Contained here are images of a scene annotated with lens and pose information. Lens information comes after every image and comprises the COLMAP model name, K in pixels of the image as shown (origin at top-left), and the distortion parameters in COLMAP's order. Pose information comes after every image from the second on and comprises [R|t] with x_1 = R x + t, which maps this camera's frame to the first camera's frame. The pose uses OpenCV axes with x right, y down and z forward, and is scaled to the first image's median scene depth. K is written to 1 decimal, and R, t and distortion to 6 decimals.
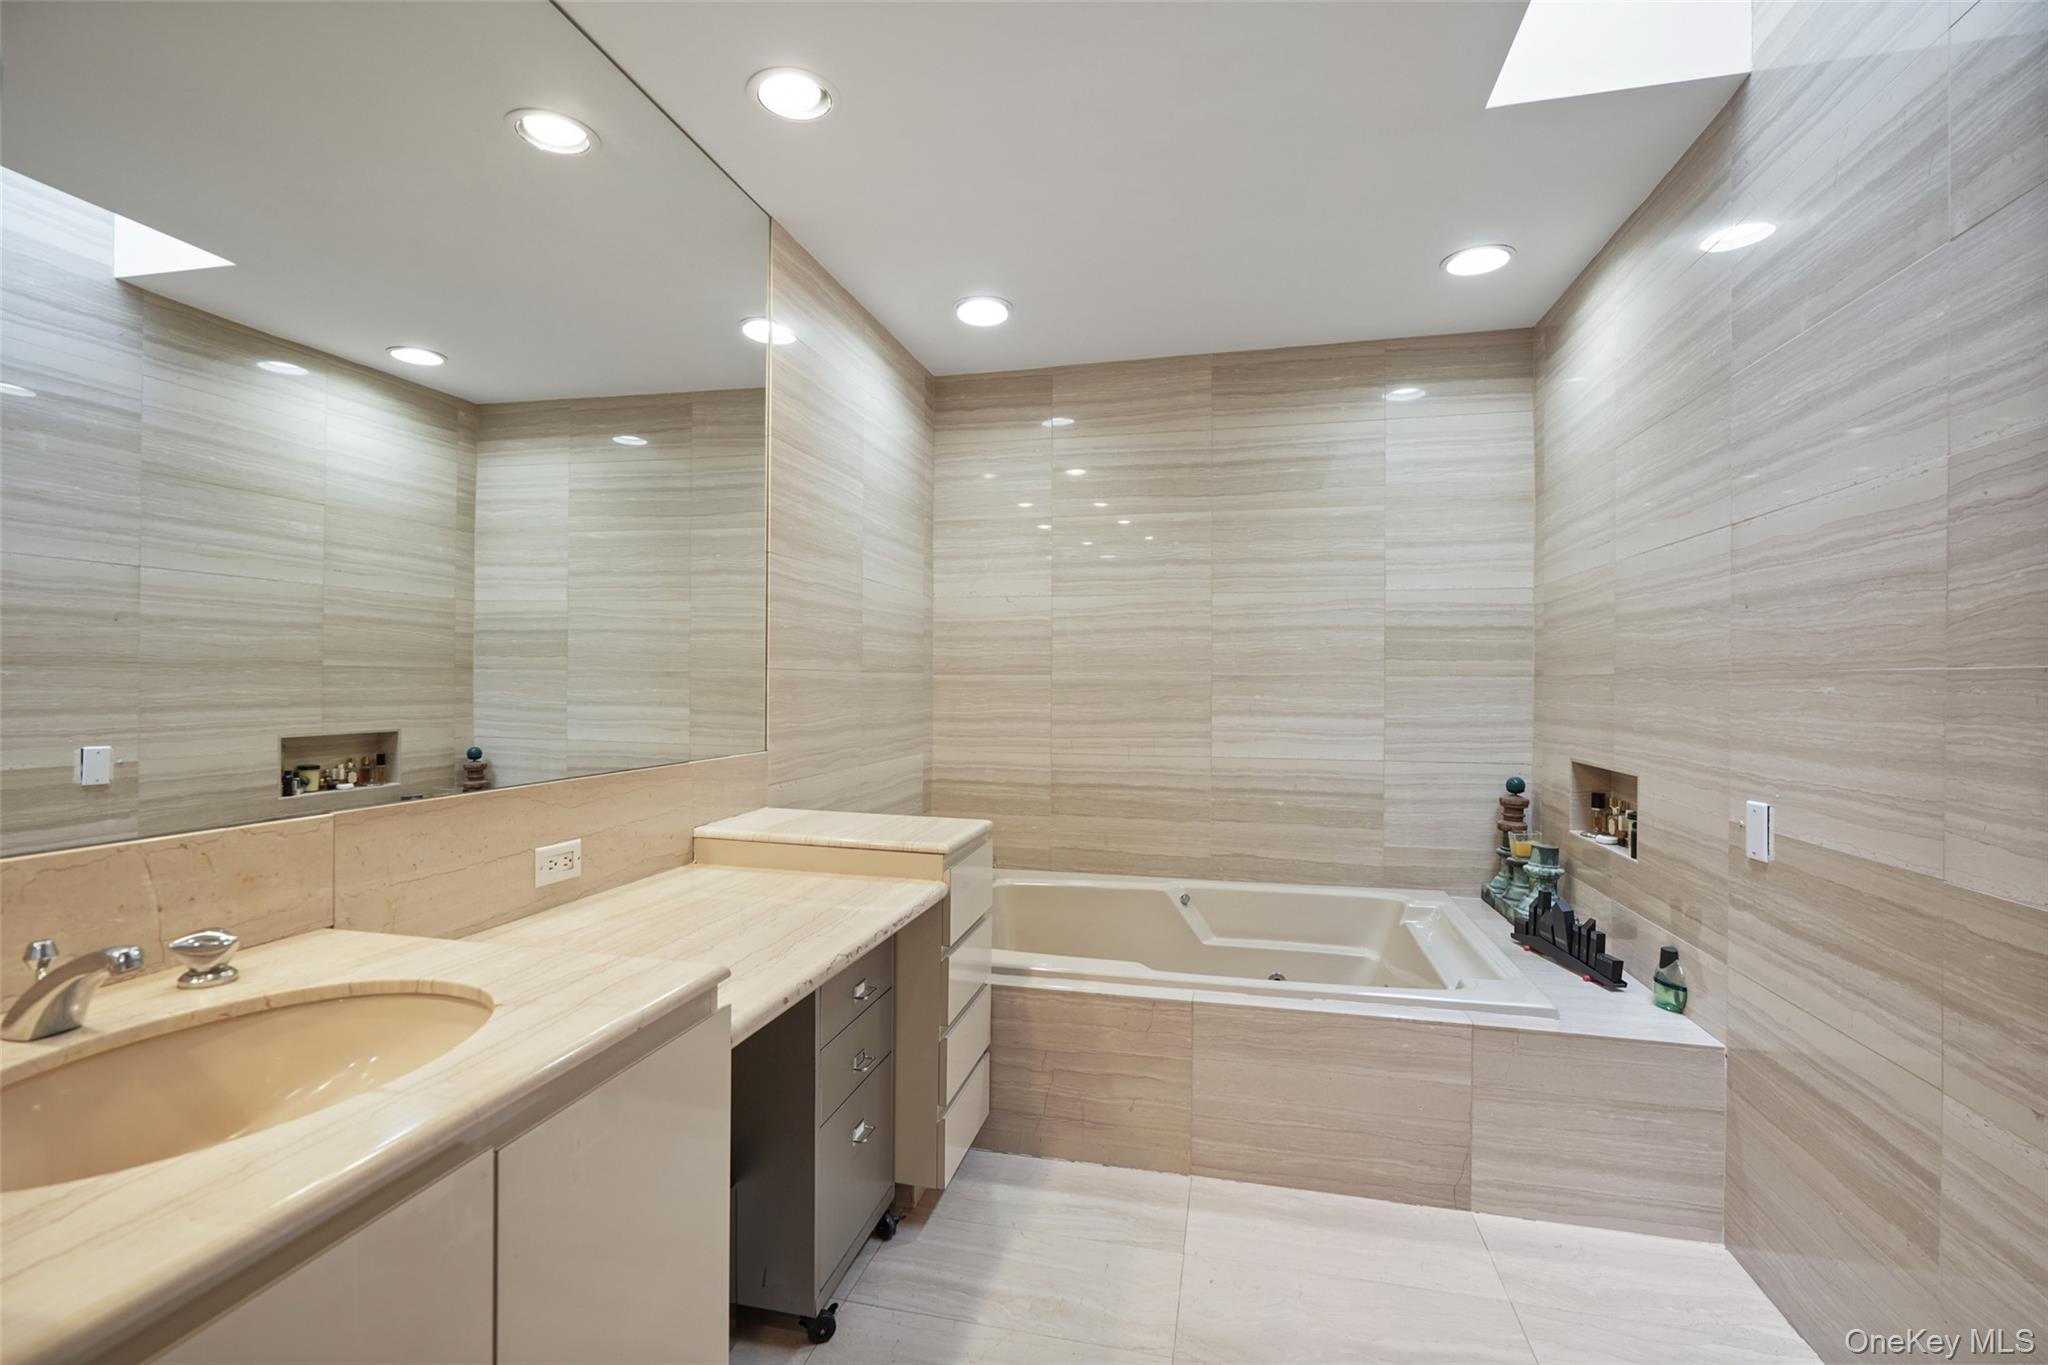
lens RADIAL K [[942.9, 0, 1028.1], [0, 942.9, 676.5], [0, 0, 1]] dist [-0.015152, 0.005302]
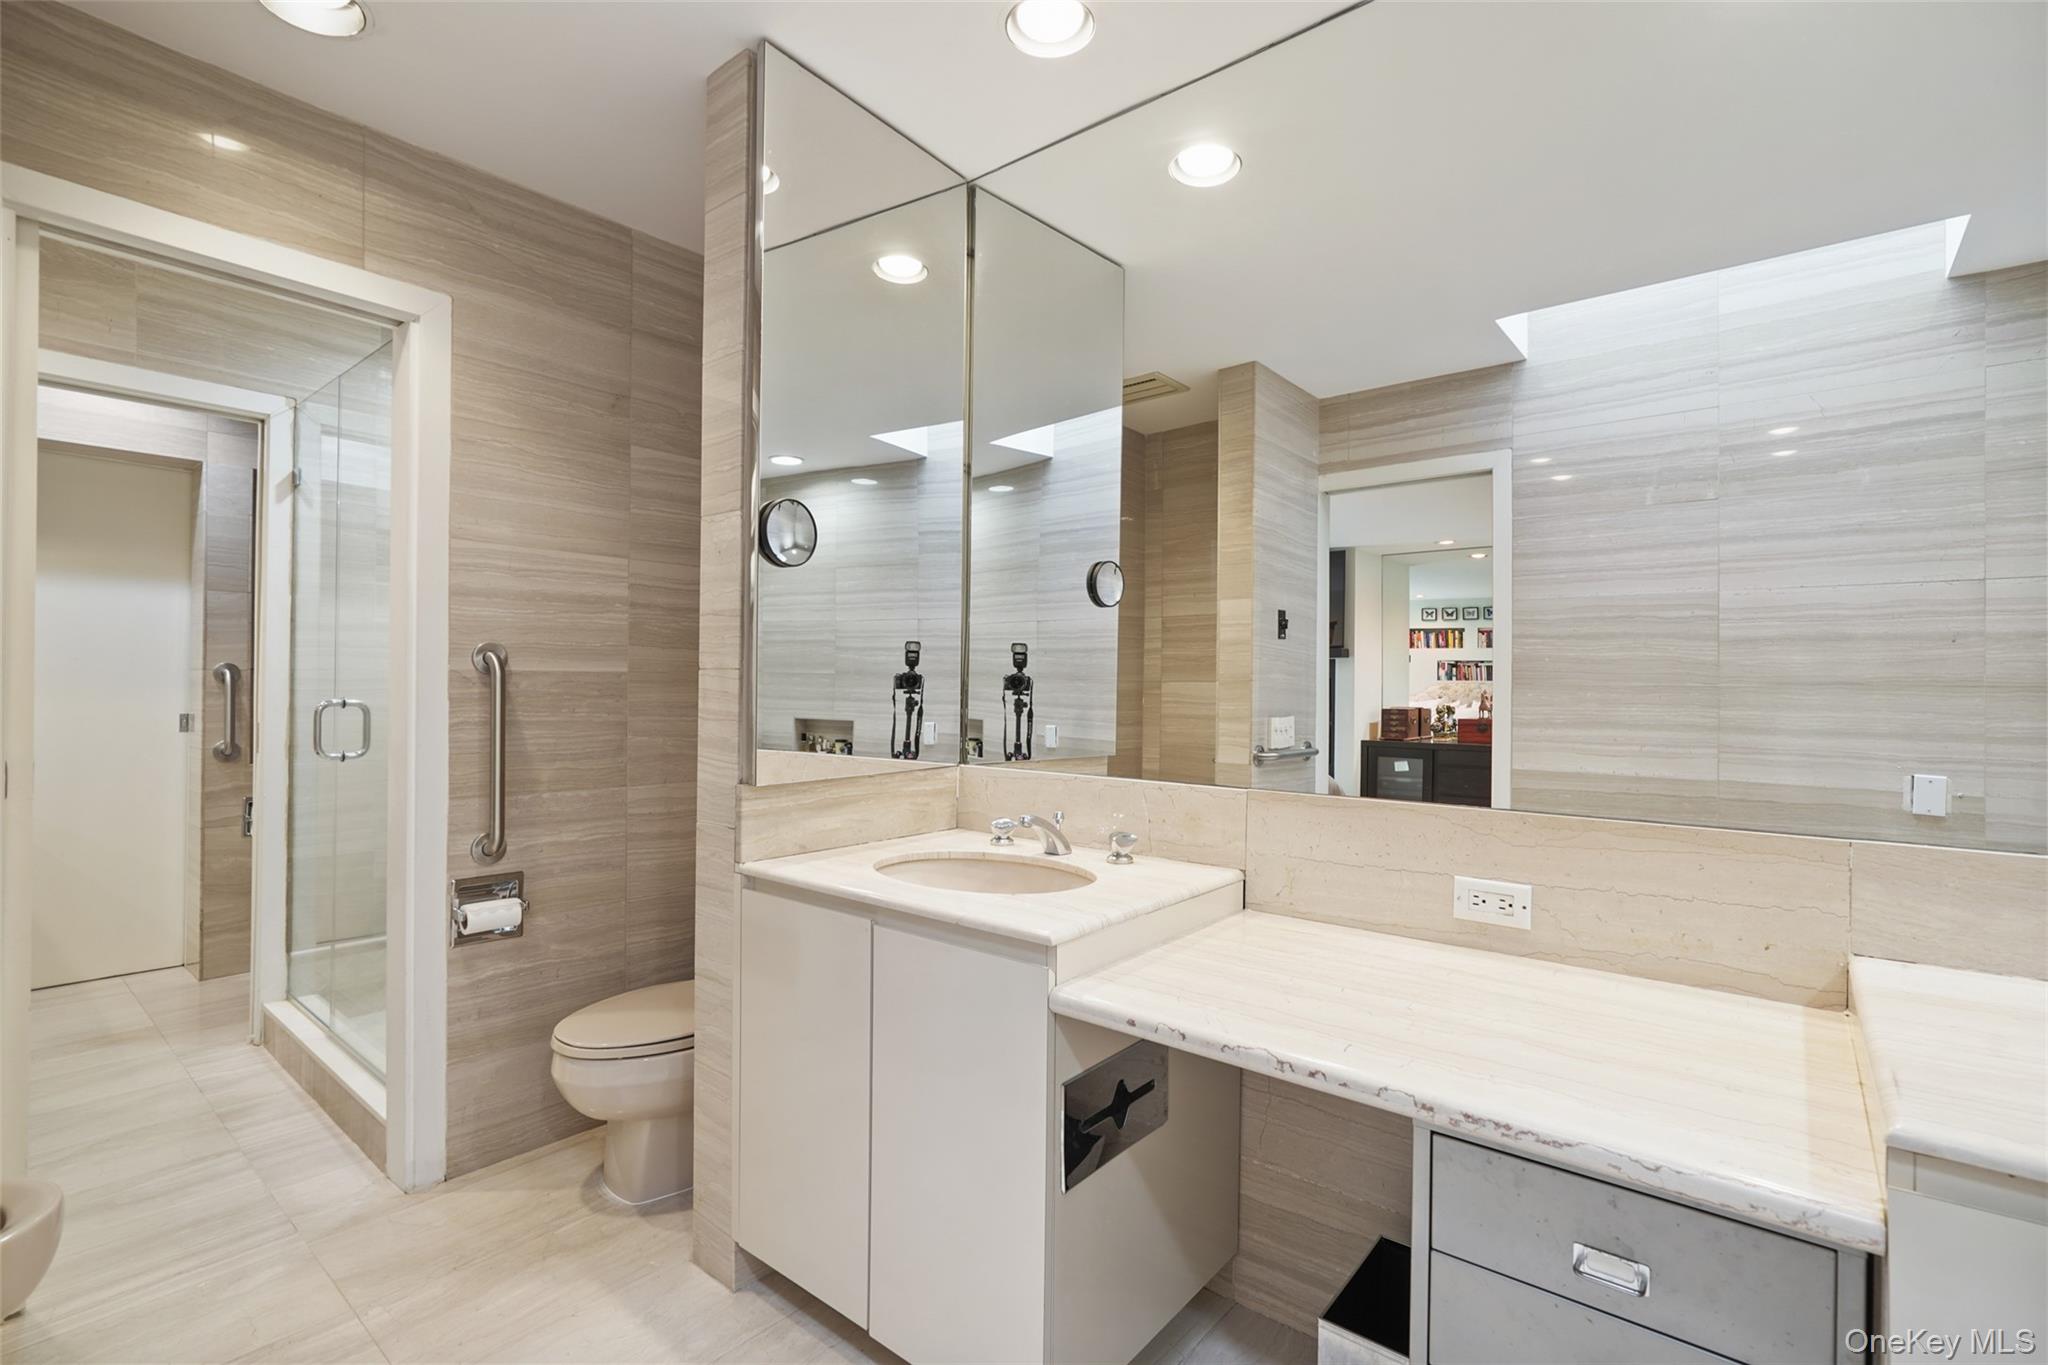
lens RADIAL K [[942.9, 0, 1028.8], [0, 942.9, 693.7], [0, 0, 1]] dist [-0.015152, 0.005302]
pose [[-0.437118, -0.015702, -0.899267, 0.263277], [-0.013234, 0.999852, -0.011026, 0.014302], [0.899307, 0.007081, -0.437261, 0.578820]]
